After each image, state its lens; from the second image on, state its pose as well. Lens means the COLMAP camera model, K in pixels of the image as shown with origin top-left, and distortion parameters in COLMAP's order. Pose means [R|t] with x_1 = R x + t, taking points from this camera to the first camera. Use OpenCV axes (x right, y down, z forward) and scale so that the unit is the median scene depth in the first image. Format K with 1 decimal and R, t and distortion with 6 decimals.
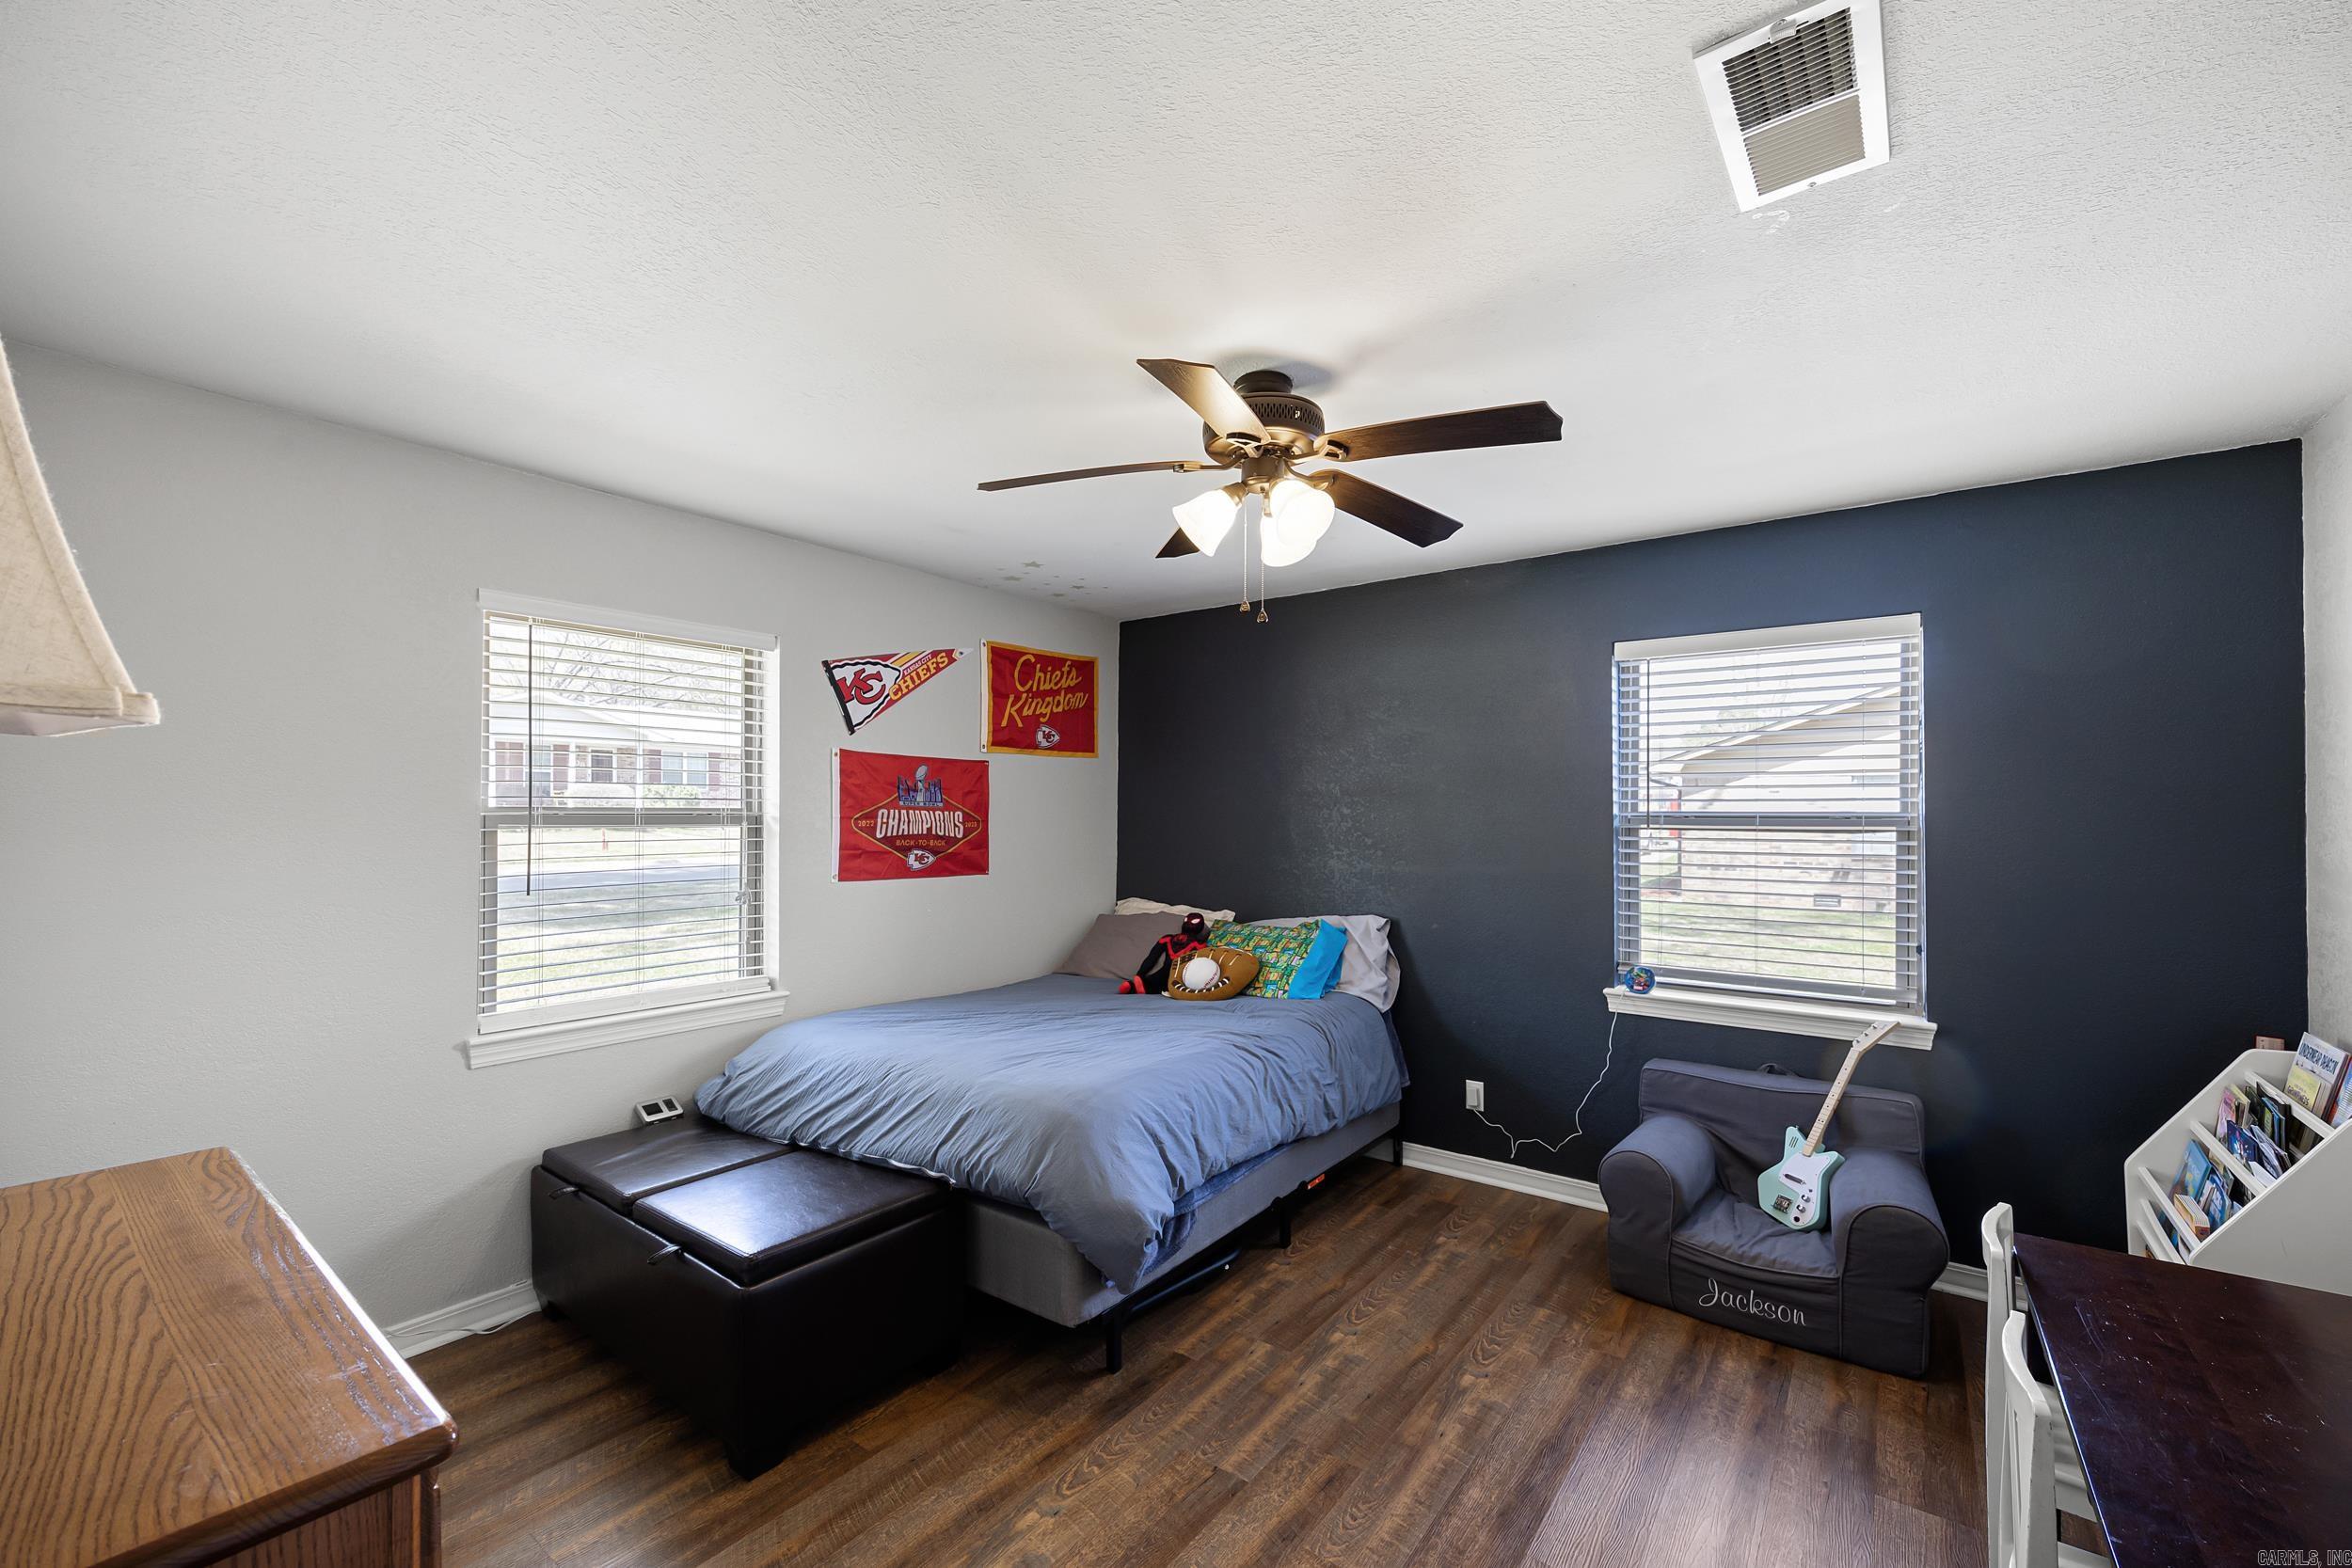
lens RADIAL K [[926.5, 0, 1179.8], [0, 926.5, 789.1], [0, 0, 1]] dist [-0.009730, -0.000196]
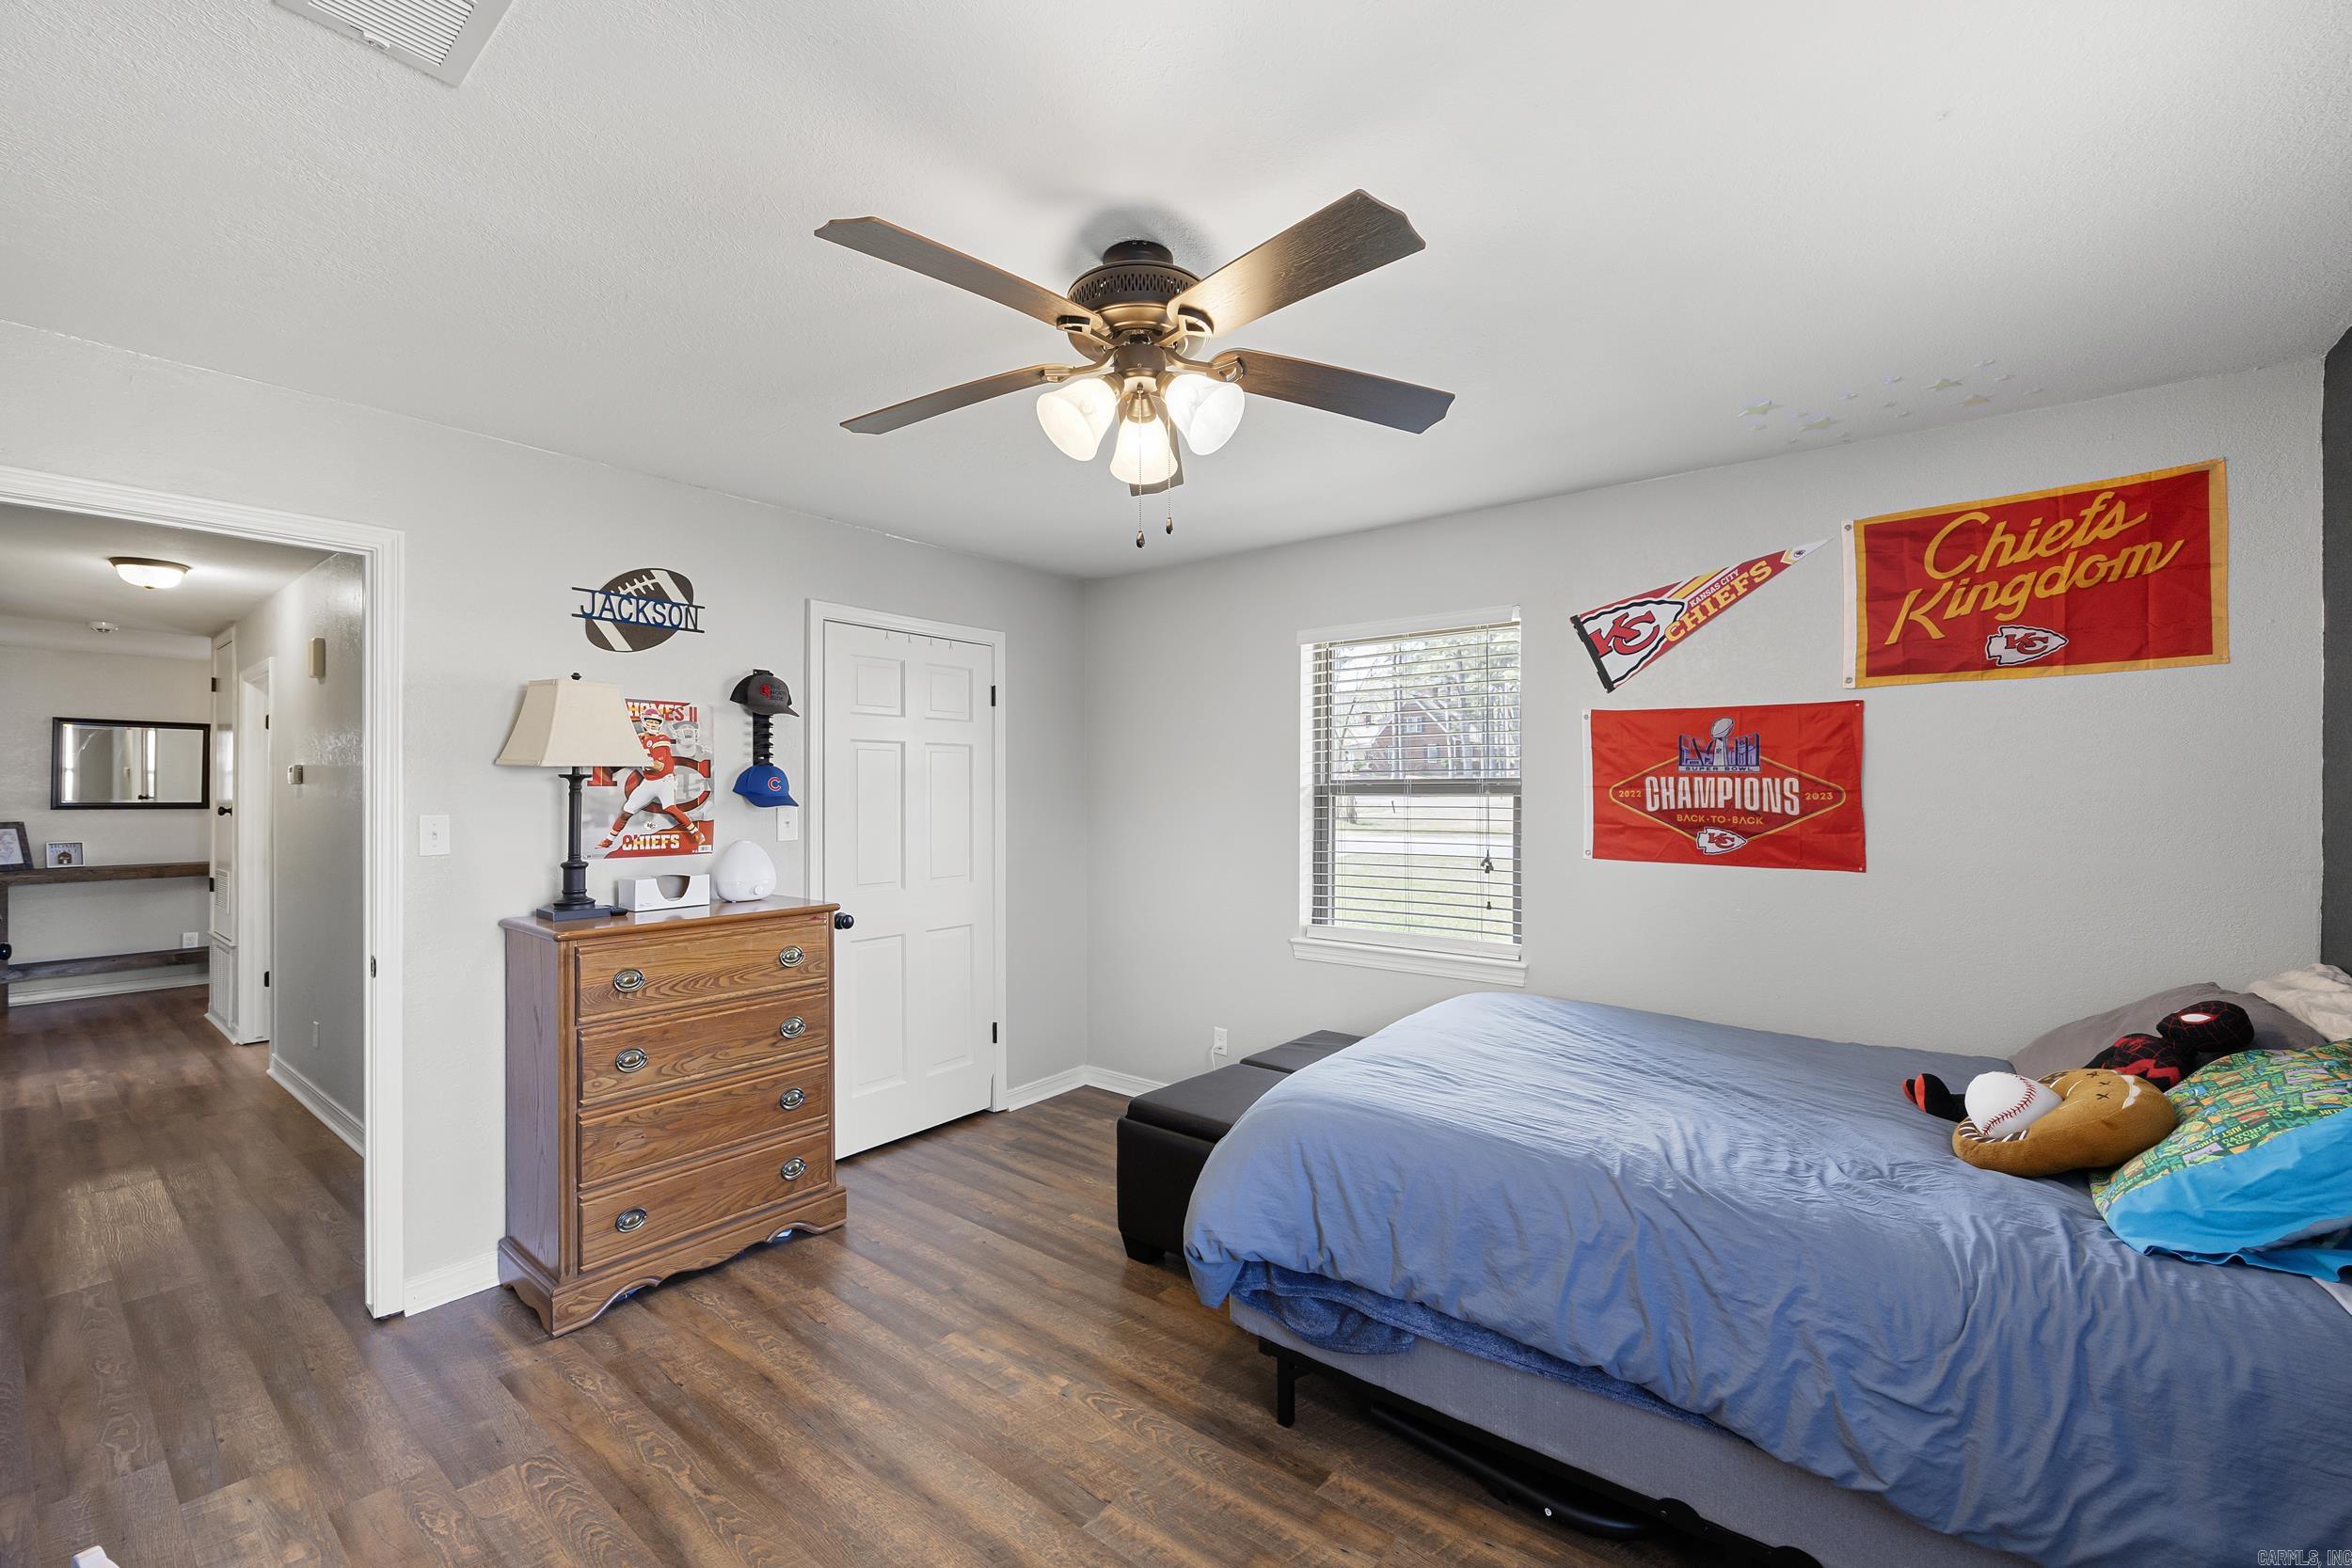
lens RADIAL K [[926.5, 0, 1173.5], [0, 926.5, 764.4], [0, 0, 1]] dist [-0.009730, -0.000196]
pose [[-0.001384, -0.028558, -0.999591, 0.498450], [0.030416, 0.999128, -0.028587, 0.020981], [0.999536, -0.030443, -0.000514, 0.562031]]
